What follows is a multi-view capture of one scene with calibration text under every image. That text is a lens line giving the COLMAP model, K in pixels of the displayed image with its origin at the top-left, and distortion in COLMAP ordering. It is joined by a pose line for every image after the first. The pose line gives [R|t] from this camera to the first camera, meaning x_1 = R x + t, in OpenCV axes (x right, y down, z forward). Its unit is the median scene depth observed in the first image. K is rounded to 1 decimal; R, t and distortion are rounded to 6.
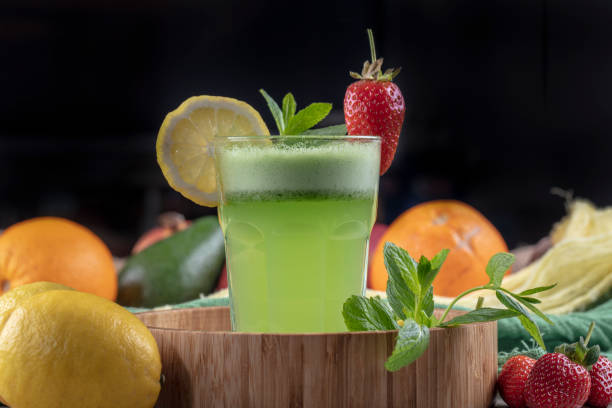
lens RADIAL K [[1915.2, 0, 306.0], [0, 1915.2, 204.0], [0, 0, 1]] dist [0.180386, -0.884882]
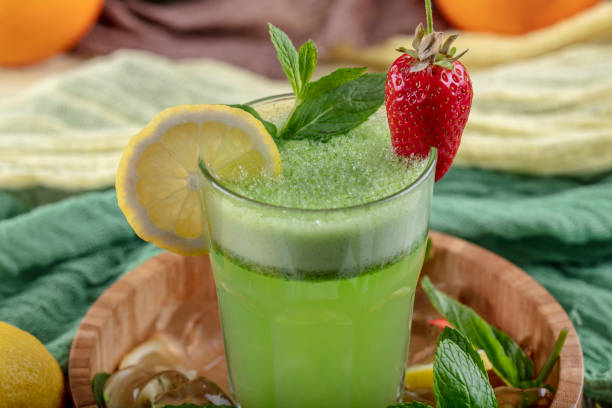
lens RADIAL K [[1915.2, 0, 306.0], [0, 1915.2, 204.0], [0, 0, 1]] dist [0.180386, -0.884882]
pose [[0.999248, 0.015617, -0.035477, 0.017350], [0.004249, 0.865608, 0.500703, -0.382166], [0.038528, -0.500478, 0.864892, 0.395631]]
